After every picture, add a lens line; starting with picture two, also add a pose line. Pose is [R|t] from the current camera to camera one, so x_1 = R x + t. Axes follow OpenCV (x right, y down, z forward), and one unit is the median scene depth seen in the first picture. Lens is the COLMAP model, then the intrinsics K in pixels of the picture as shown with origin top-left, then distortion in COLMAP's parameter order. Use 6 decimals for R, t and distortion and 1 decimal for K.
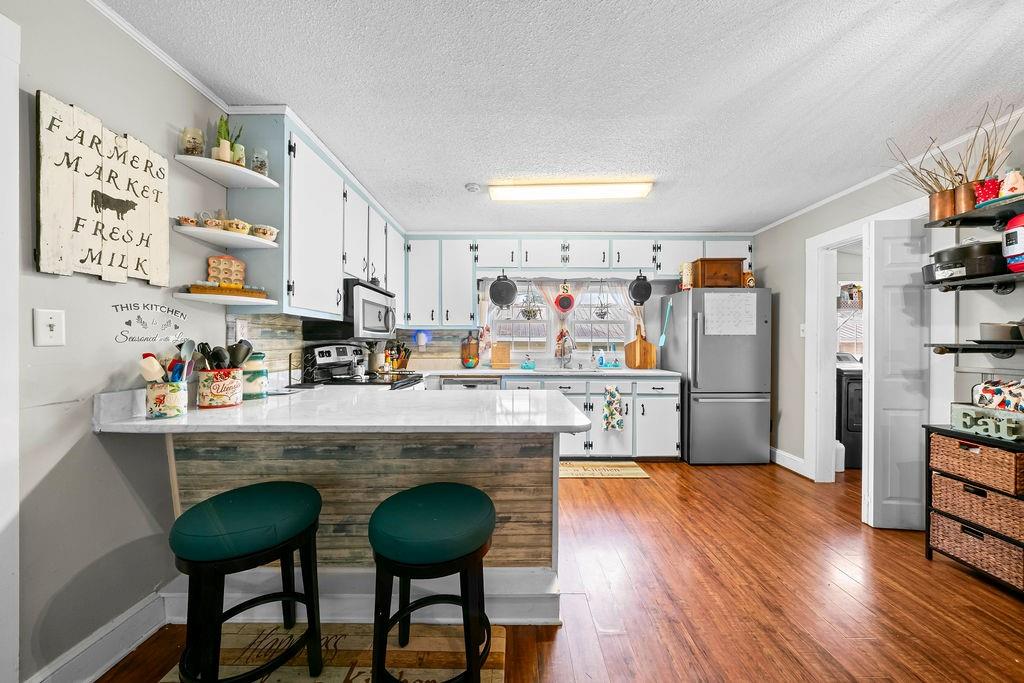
lens RADIAL K [[348.5, 0, 513.4], [0, 348.5, 344.2], [0, 0, 1]] dist [-0.006591, 0.001241]
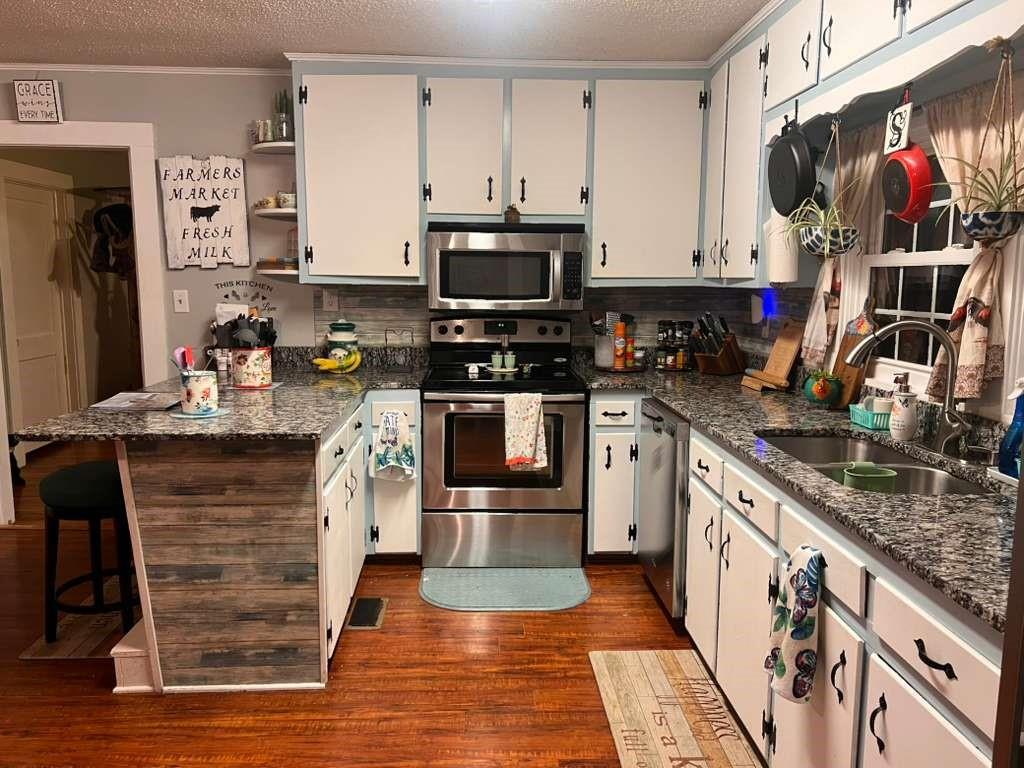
lens RADIAL K [[770.6, 0, 510.0], [0, 770.6, 382.8], [0, 0, 1]] dist [0.050414, -0.015177]
pose [[0.036188, 0.131818, -0.990613, 1.399704], [-0.007125, 0.991271, 0.131645, -0.094305], [0.999320, 0.002294, 0.036811, 1.408051]]
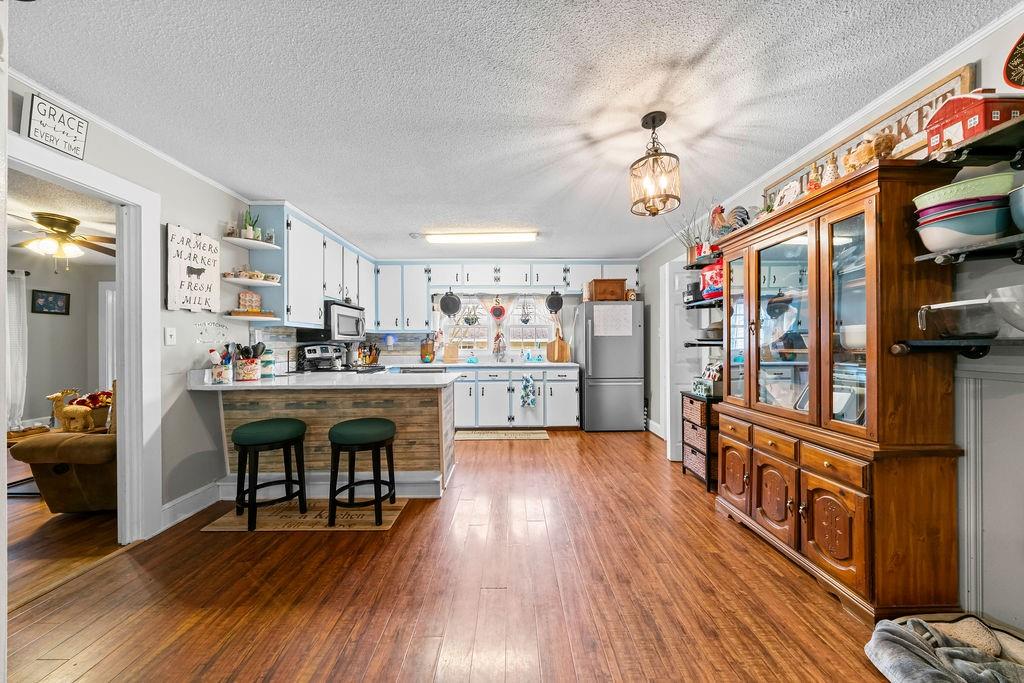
lens RADIAL K [[348.5, 0, 515.9], [0, 348.5, 345.1], [0, 0, 1]] dist [-0.006591, 0.001241]
pose [[0.999894, -0.007249, 0.012629, 0.391466], [0.007239, 0.999973, 0.000839, 0.009258], [-0.012634, -0.000747, 0.999920, -0.624433]]
